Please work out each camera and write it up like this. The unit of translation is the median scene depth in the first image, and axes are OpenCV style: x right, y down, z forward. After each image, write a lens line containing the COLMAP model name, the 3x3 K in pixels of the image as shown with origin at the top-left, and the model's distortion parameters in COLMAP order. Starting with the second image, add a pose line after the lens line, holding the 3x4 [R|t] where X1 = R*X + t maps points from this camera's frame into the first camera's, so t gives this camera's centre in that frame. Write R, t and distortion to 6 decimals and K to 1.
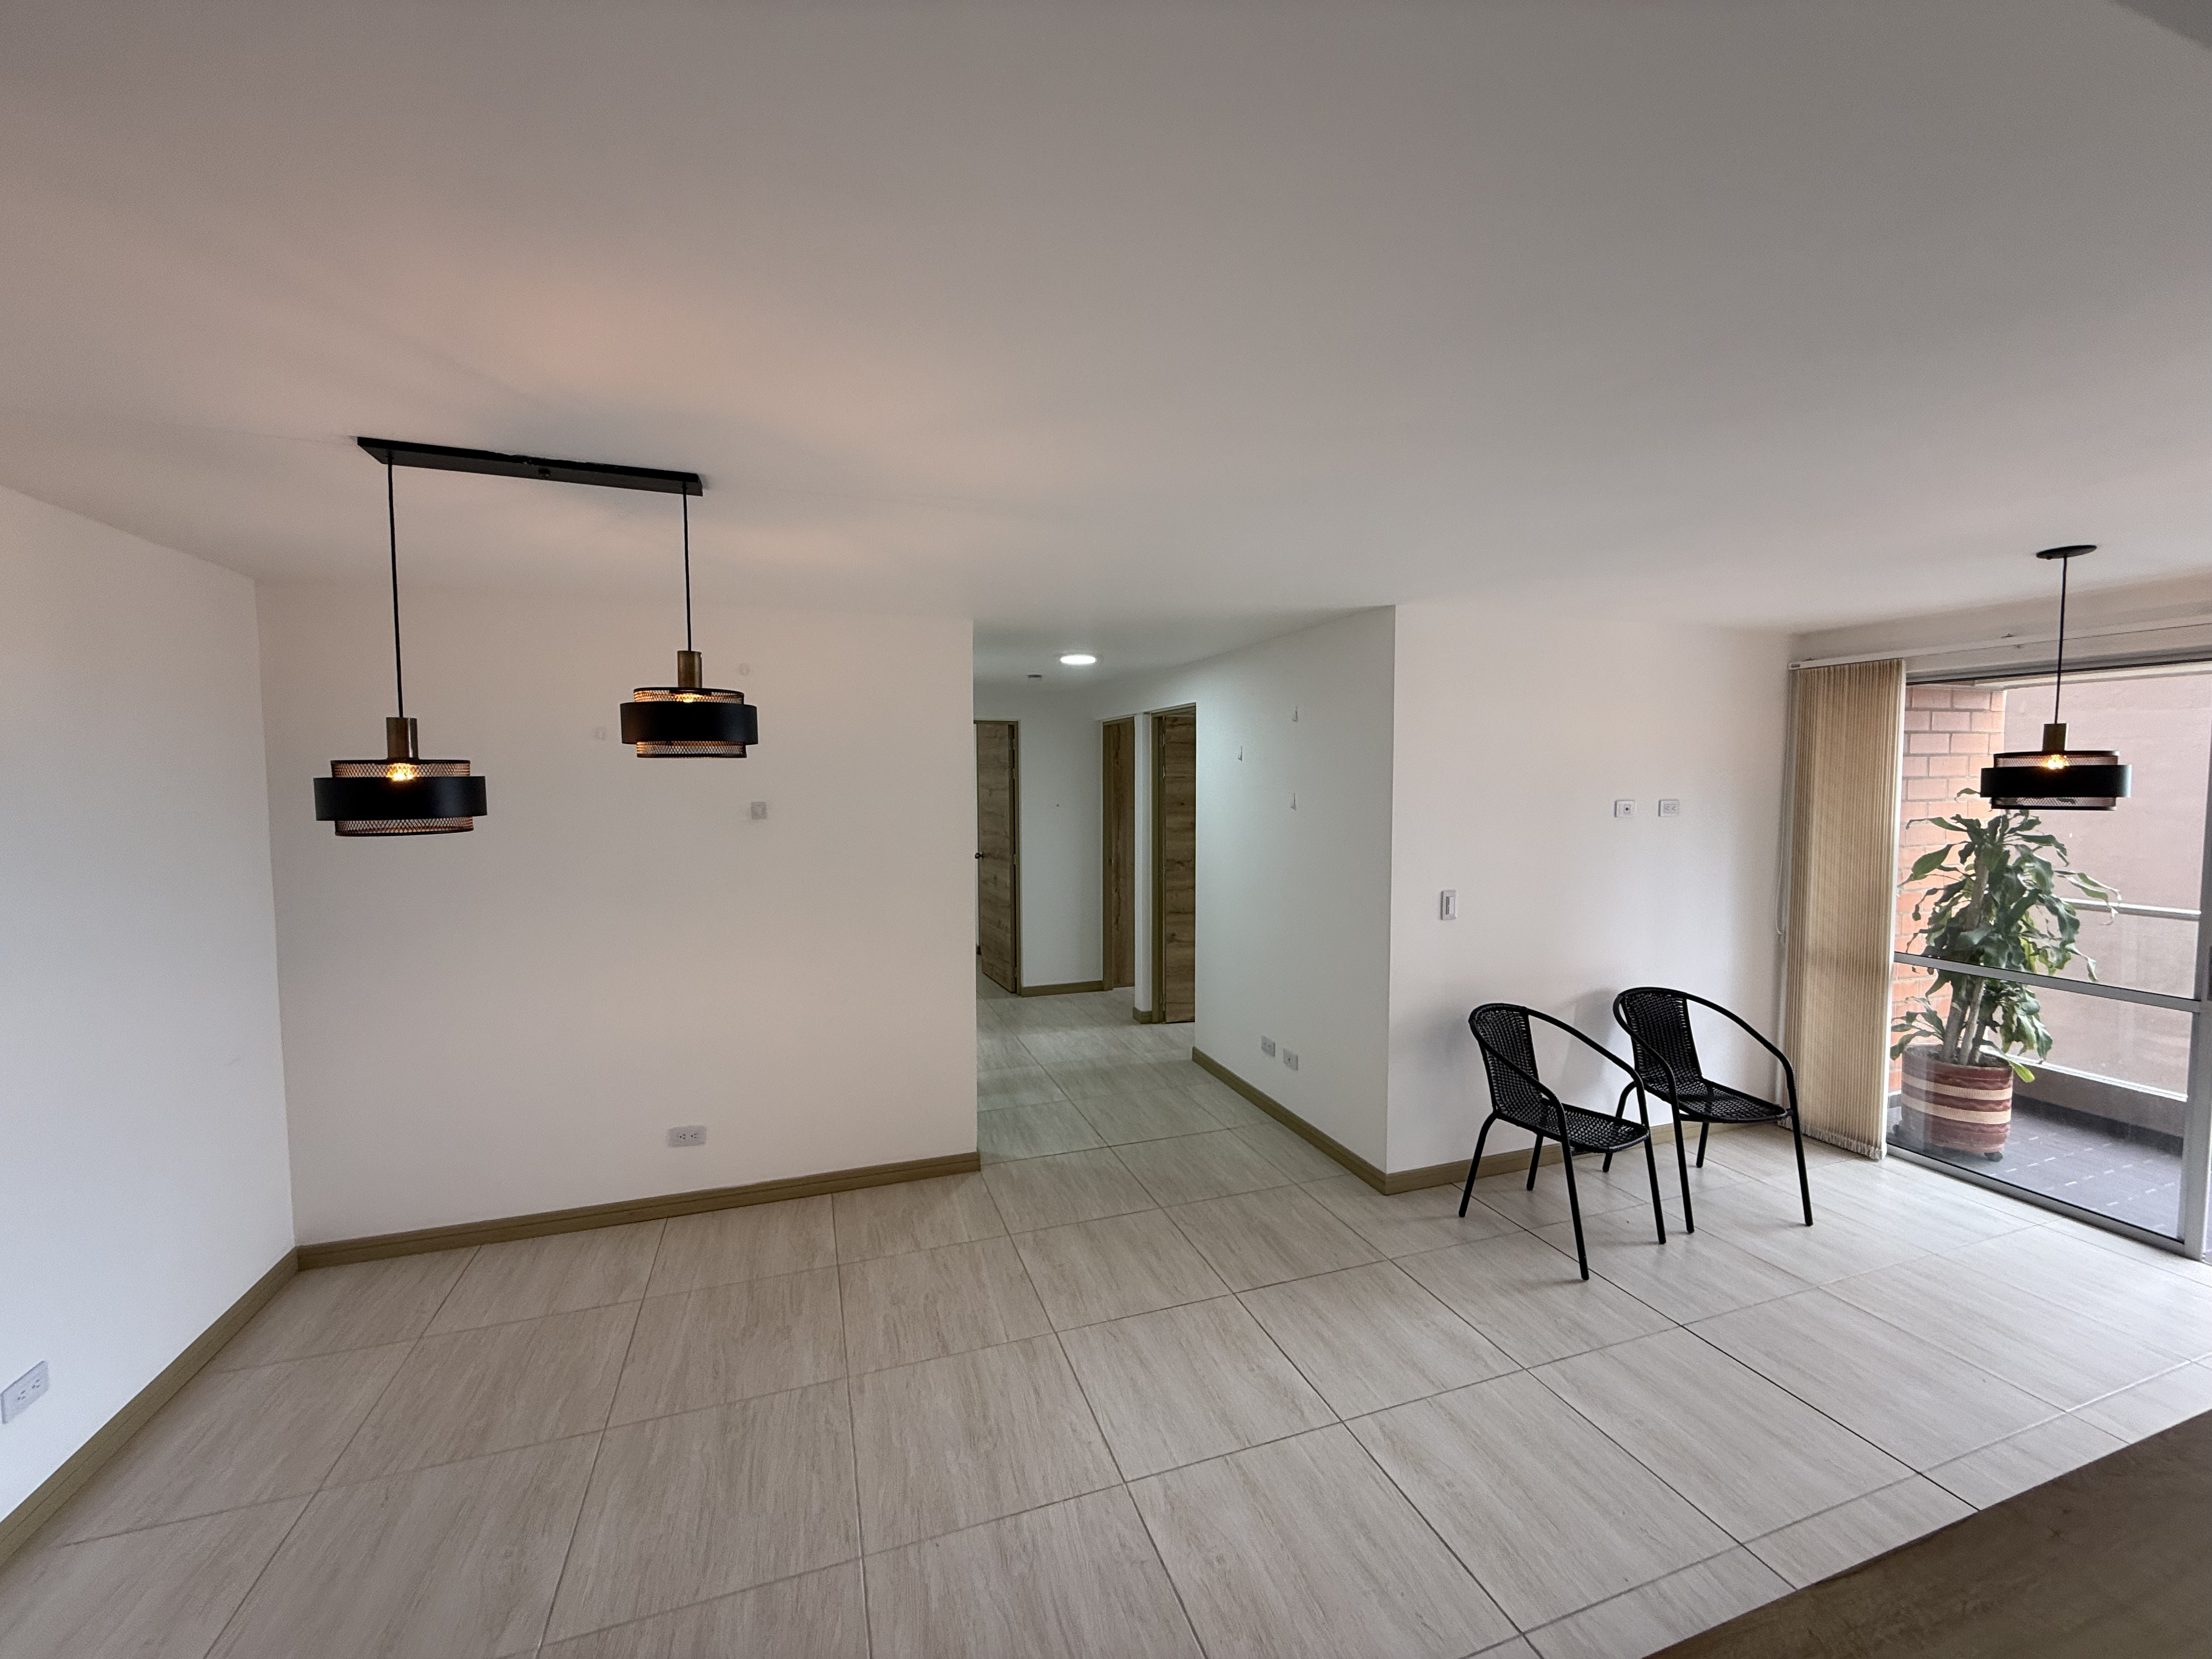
lens RADIAL K [[883.2, 0, 1101.1], [0, 883.2, 826.5], [0, 0, 1]] dist [-0.001477, 0.000557]
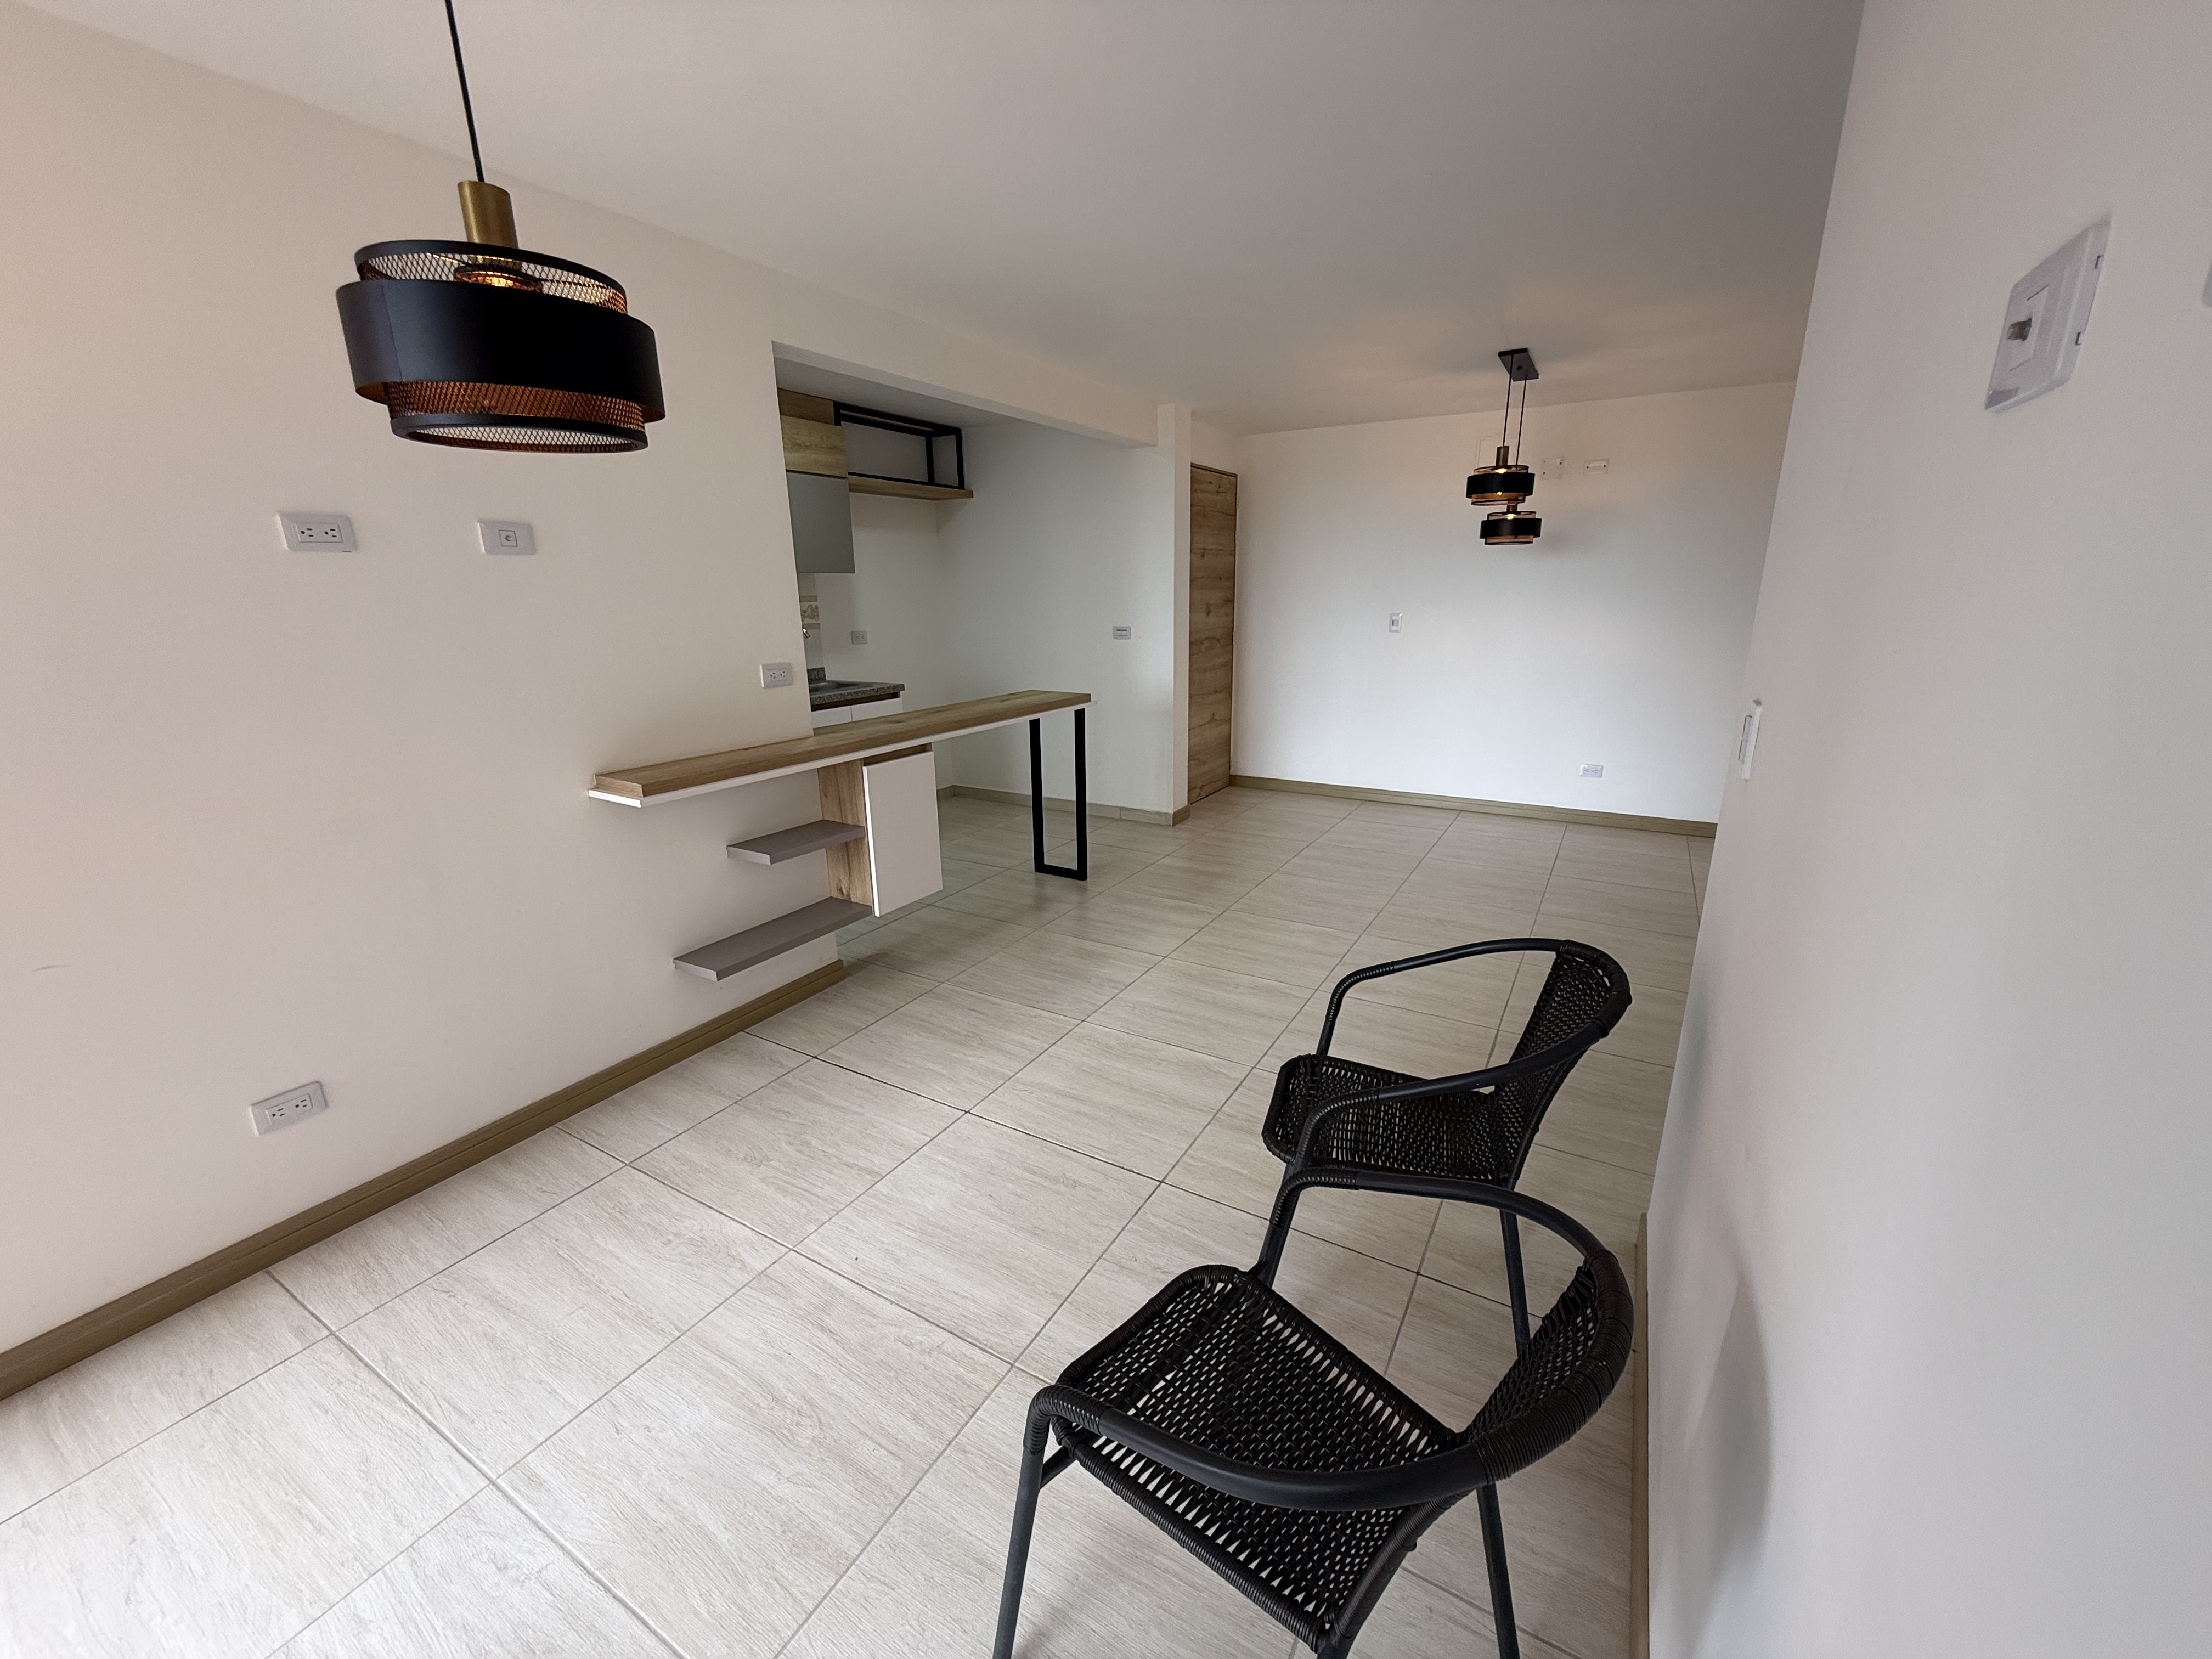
lens RADIAL K [[884.1, 0, 1111.3], [0, 884.1, 831.6], [0, 0, 1]] dist [-0.001280, 0.000461]
pose [[-0.759411, 0.185833, -0.623507, 0.864211], [-0.023394, 0.949921, 0.311612, 0.013616], [0.650190, 0.251228, -0.717034, 1.118798]]
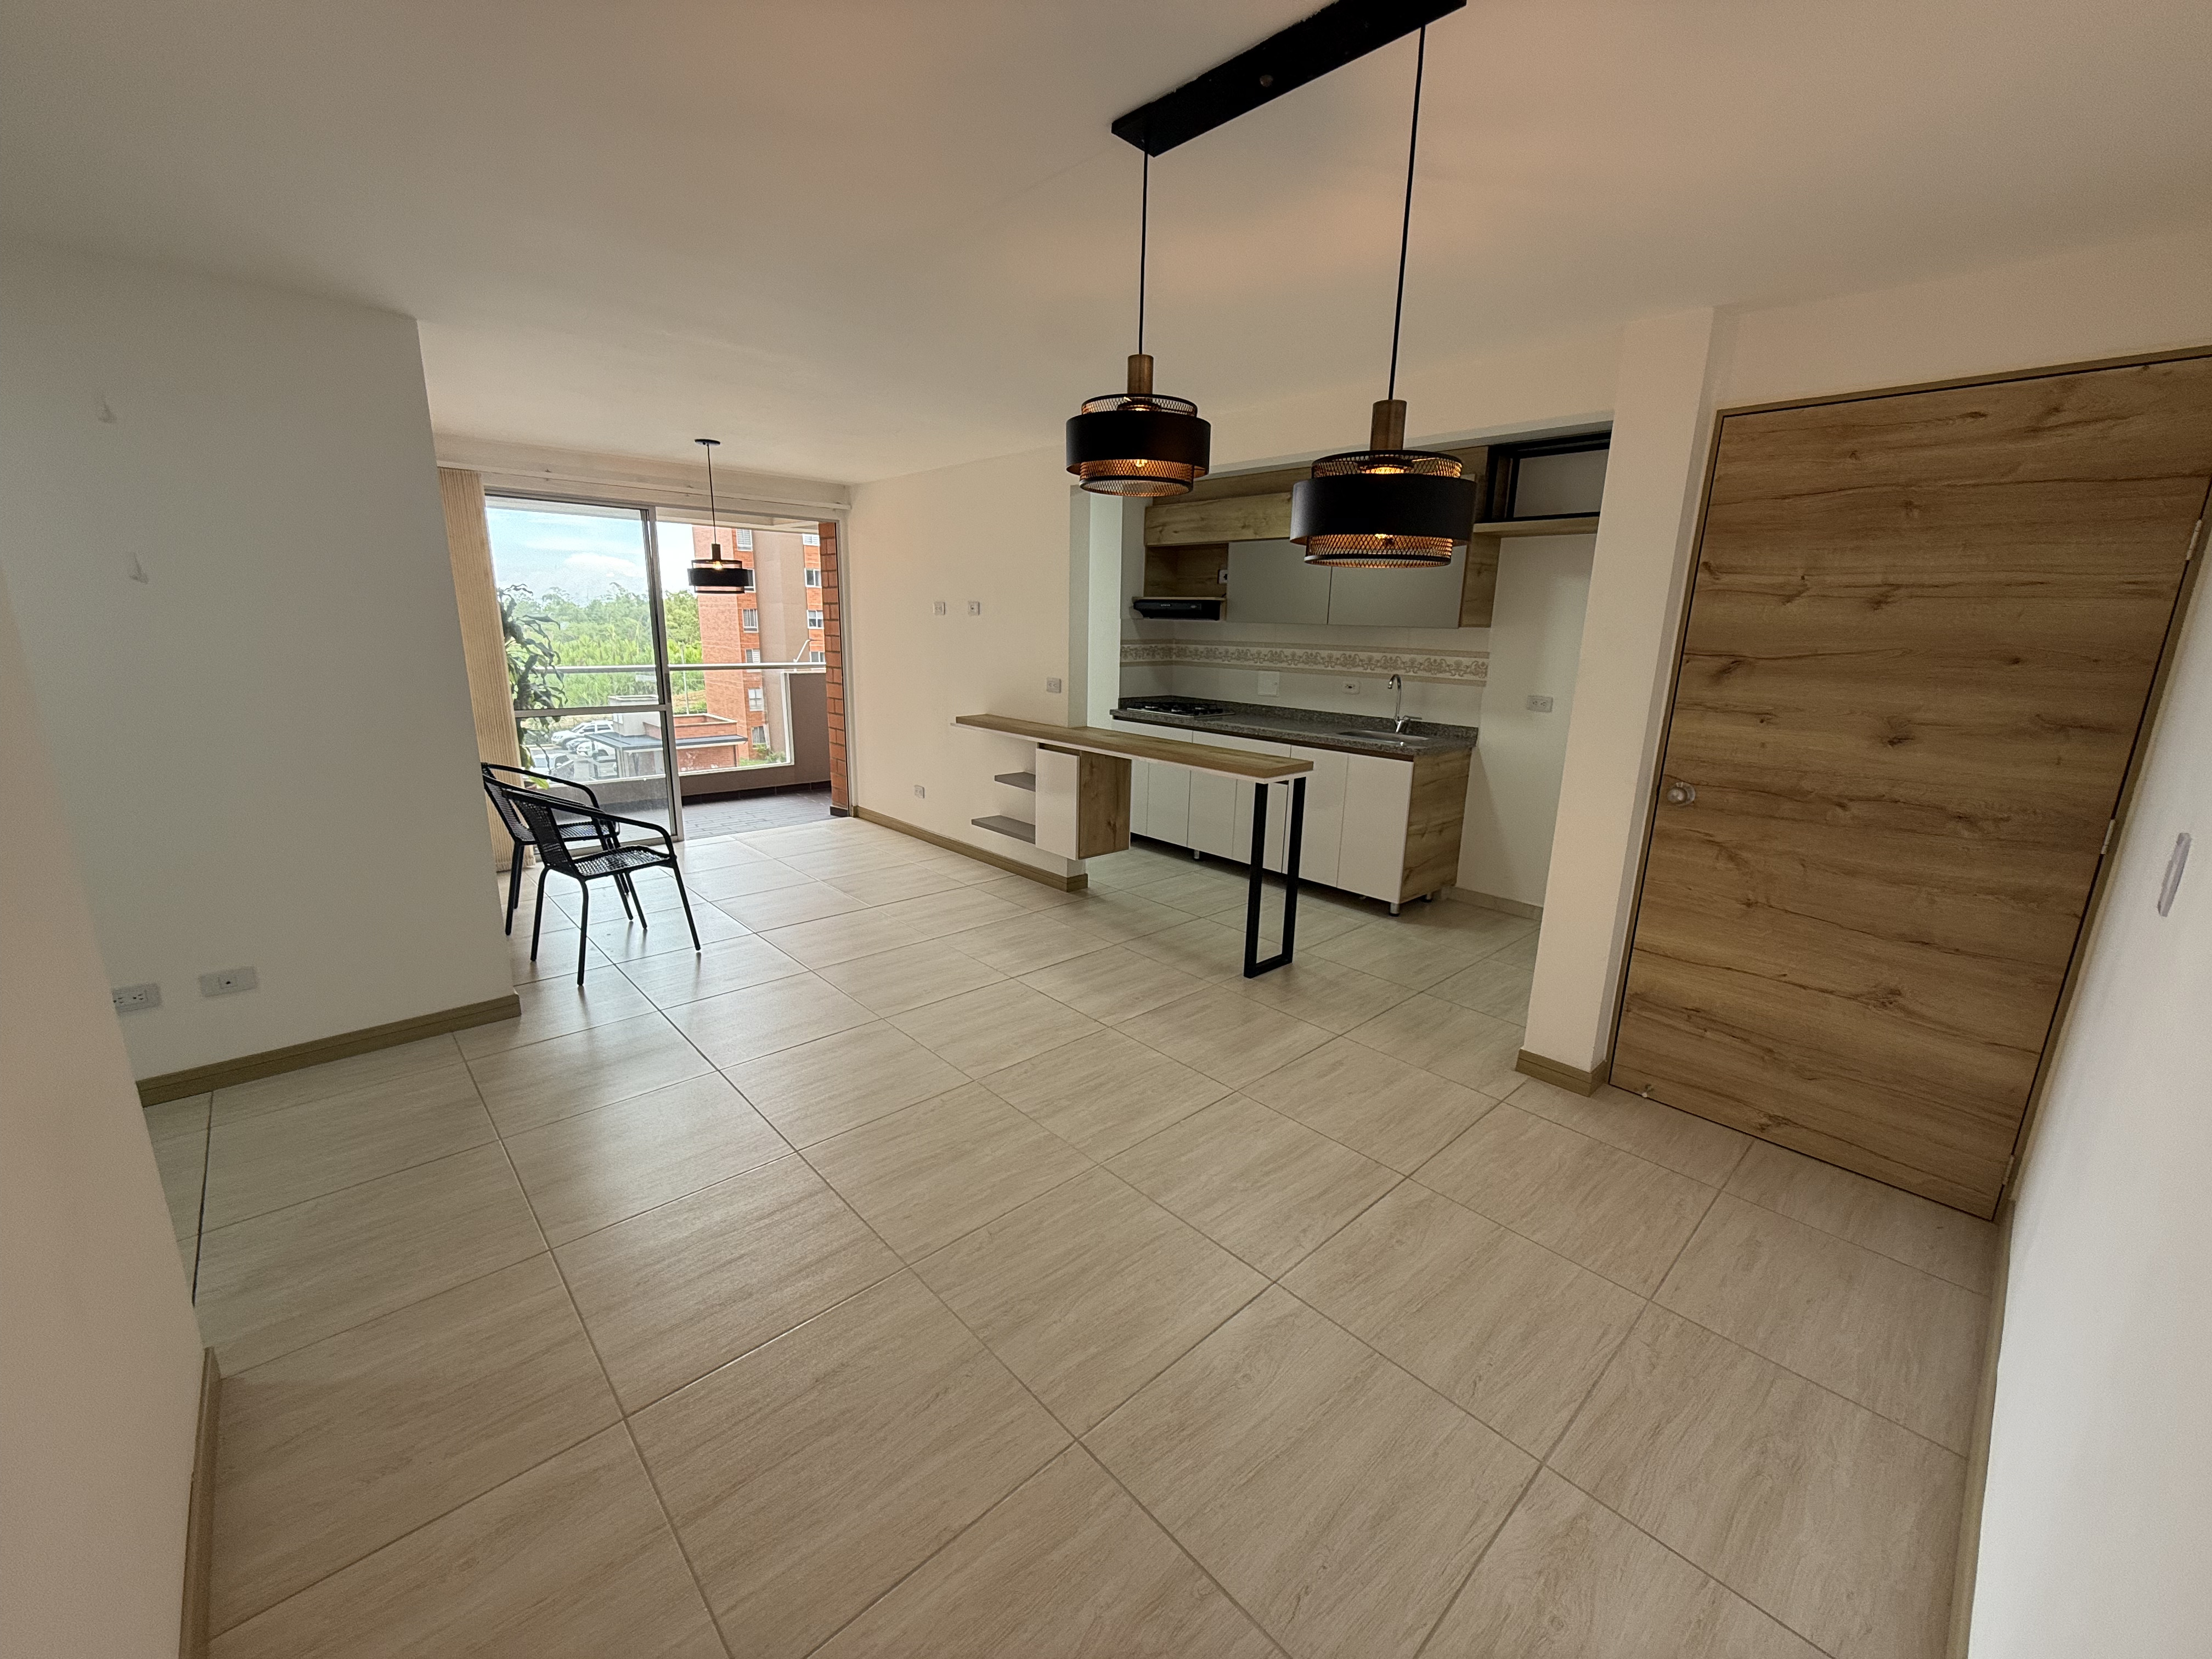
lens RADIAL K [[879.5, 0, 1112.8], [0, 879.5, 832.7], [0, 0, 1]] dist [-0.001312, -0.000340]
pose [[-0.409041, -0.220319, 0.885520, -0.710843], [0.030332, 0.966596, 0.254503, 0.015686], [-0.912012, 0.130962, -0.388695, 0.768219]]
